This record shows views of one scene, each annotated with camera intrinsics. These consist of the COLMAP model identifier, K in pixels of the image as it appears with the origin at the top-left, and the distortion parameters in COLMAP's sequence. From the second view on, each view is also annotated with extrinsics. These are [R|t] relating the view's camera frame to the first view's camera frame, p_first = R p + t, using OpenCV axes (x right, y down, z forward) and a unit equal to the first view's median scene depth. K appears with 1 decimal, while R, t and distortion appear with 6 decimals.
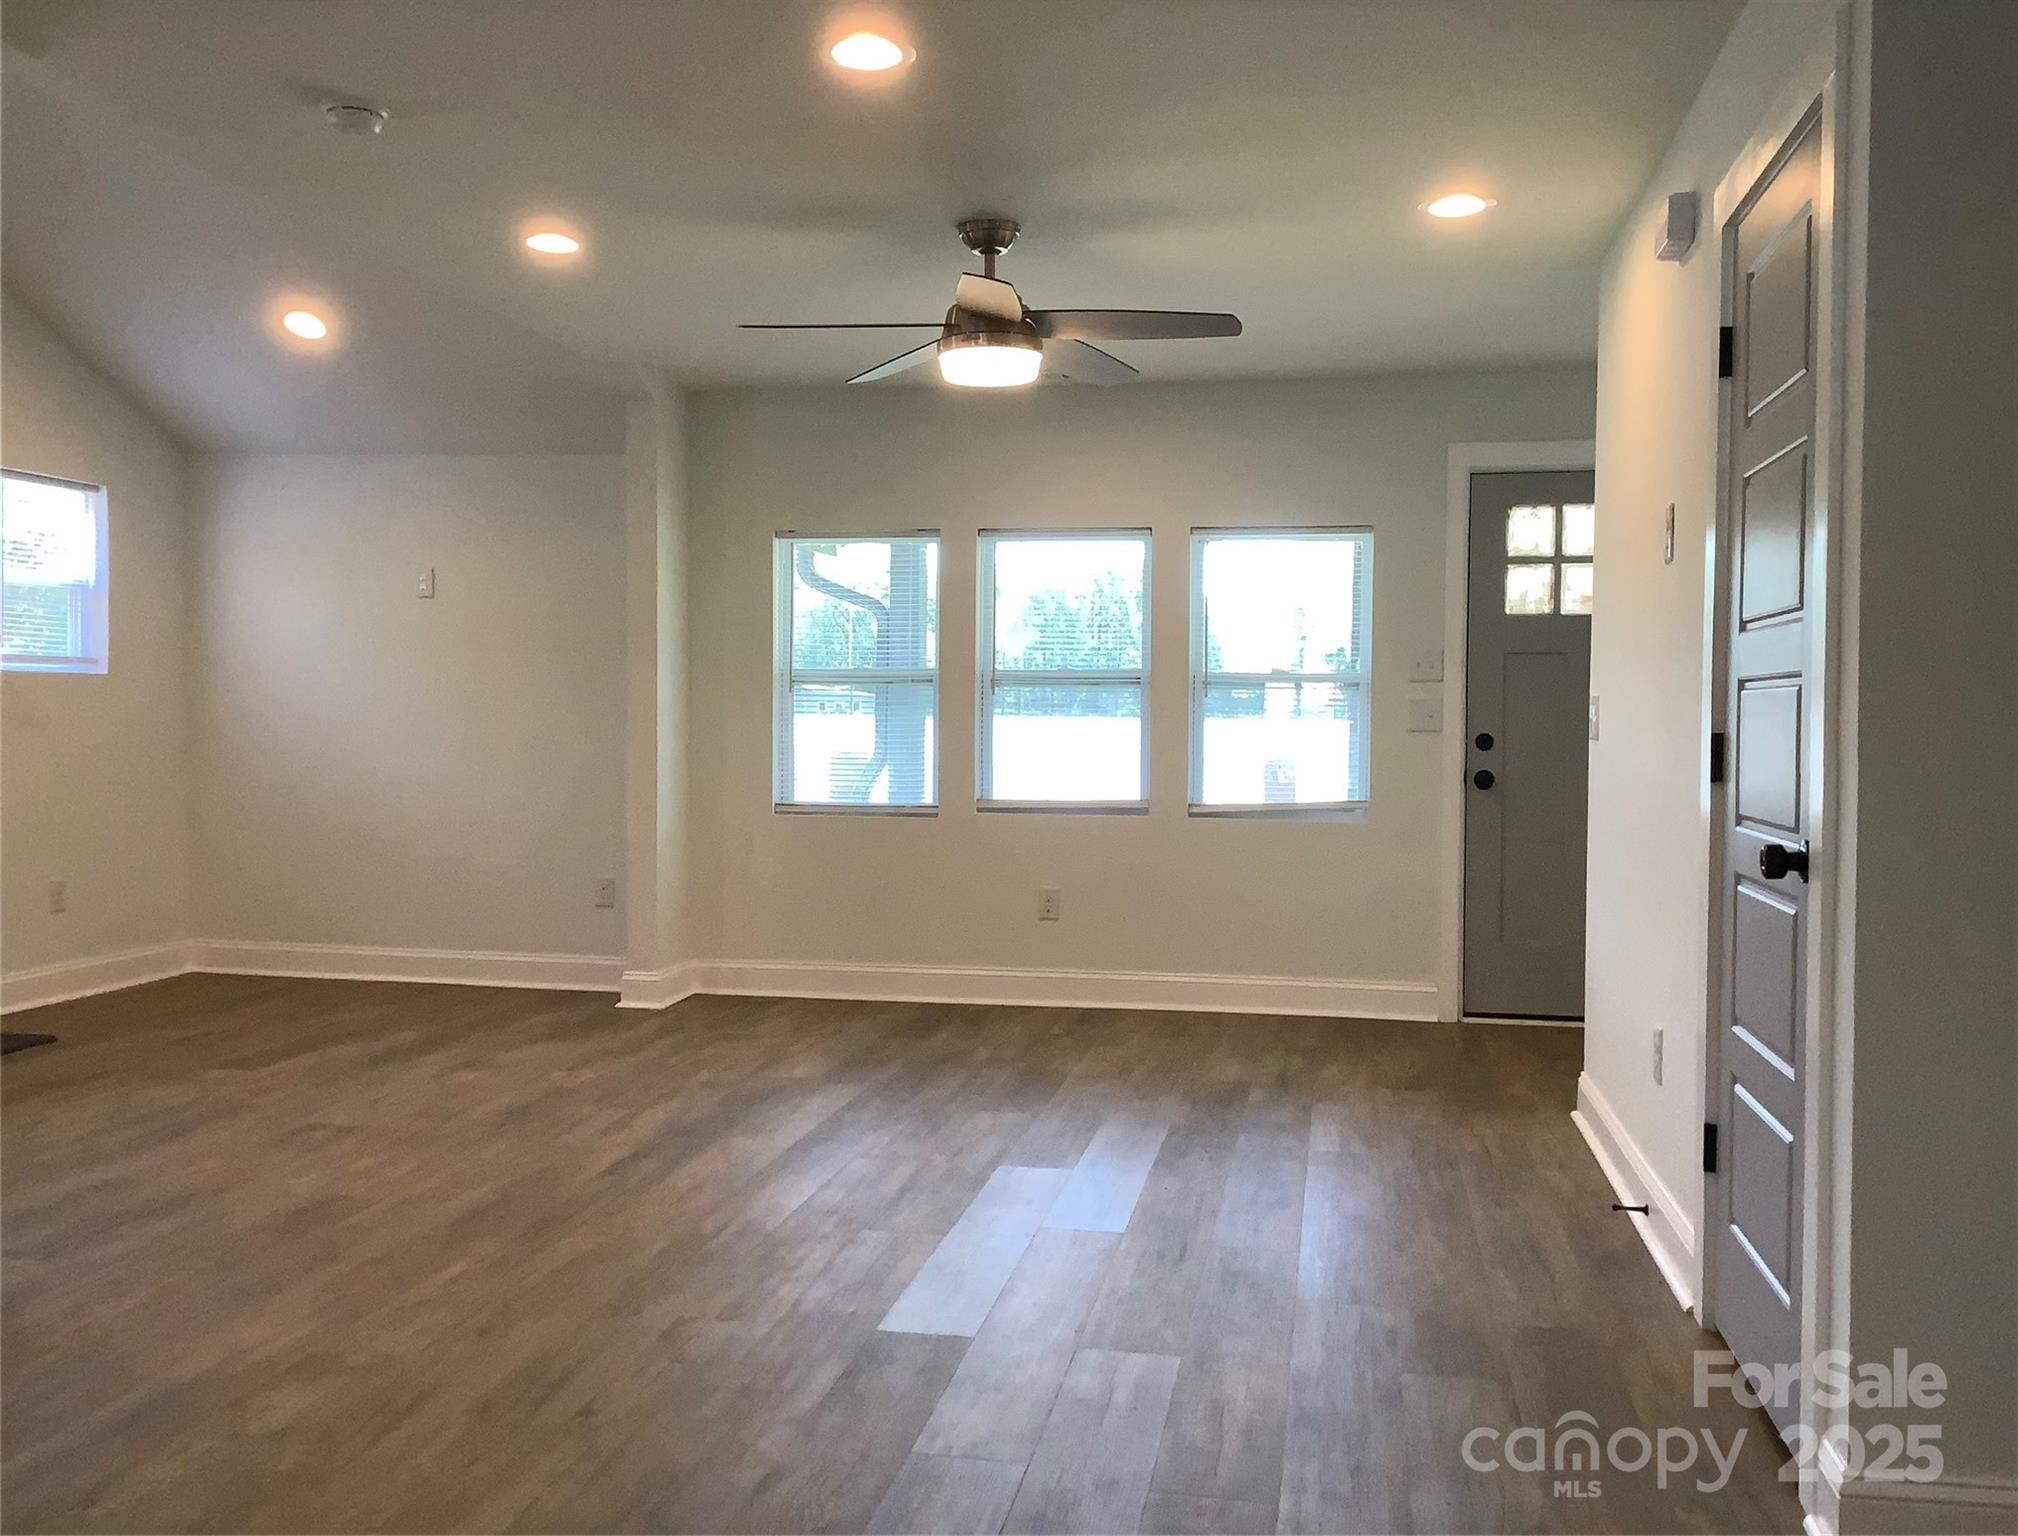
lens RADIAL K [[1832.4, 0, 1009.0], [0, 1832.4, 768.0], [0, 0, 1]] dist [0.074836, 0.002500]
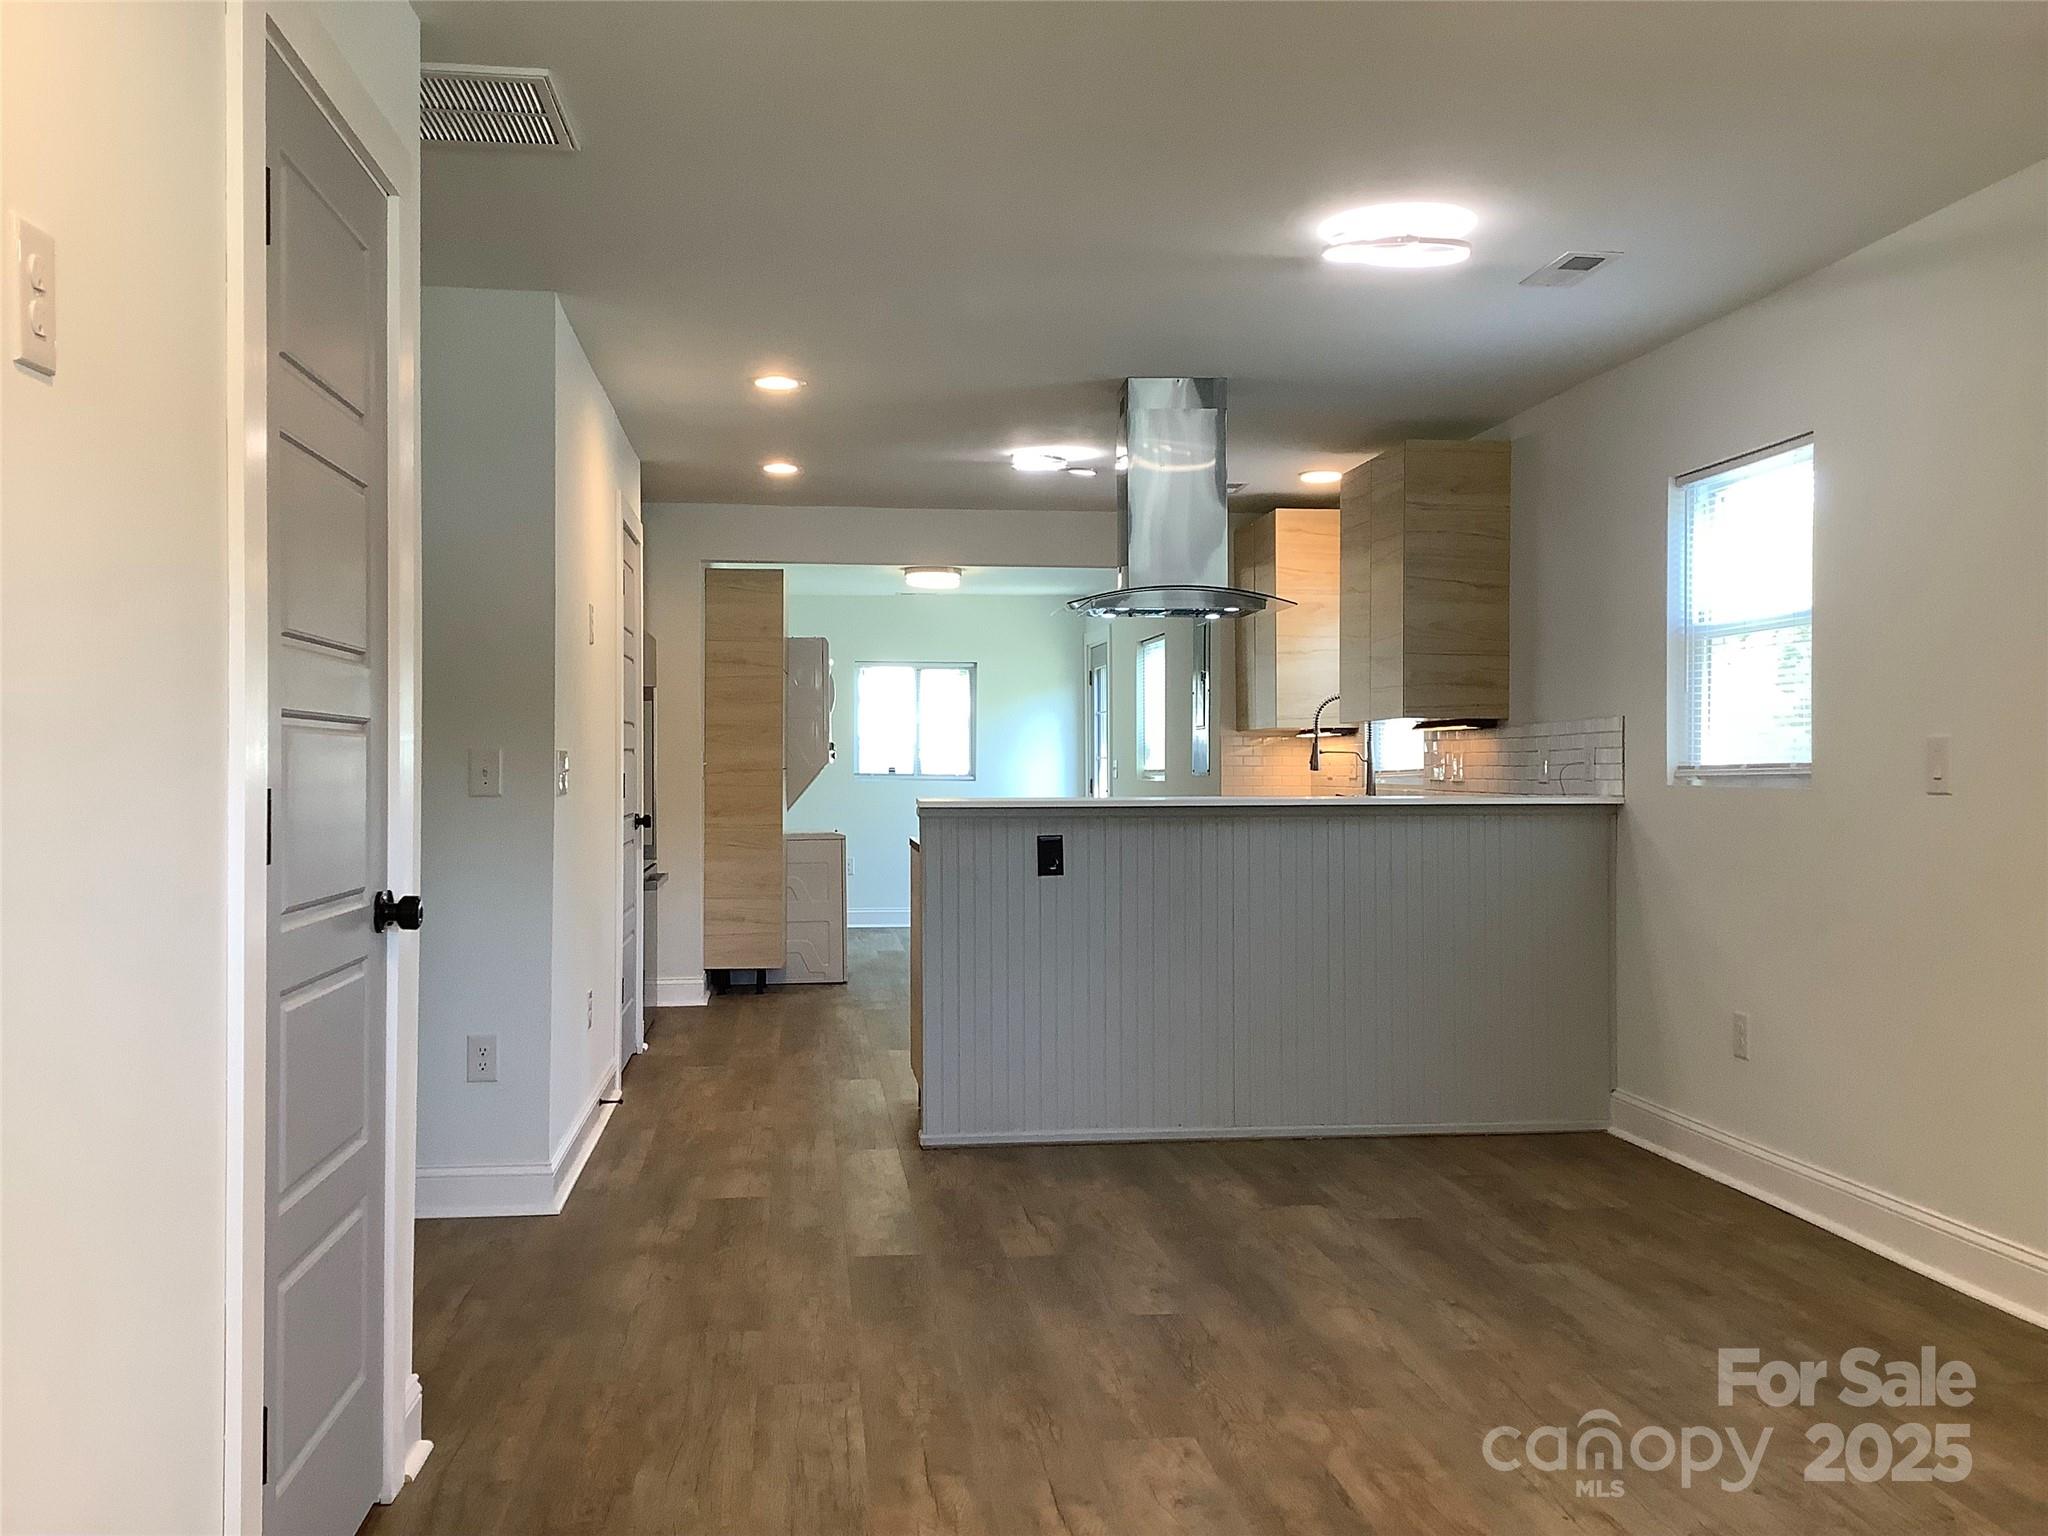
lens RADIAL K [[1881.6, 0, 1024.0], [0, 1881.6, 768.0], [0, 0, 1]] dist [0.004813, 0.004854]
pose [[-0.956402, -0.012117, -0.291801, 0.375761], [-0.019835, 0.999527, 0.023506, -0.058383], [0.291378, 0.028269, -0.956190, 2.014738]]
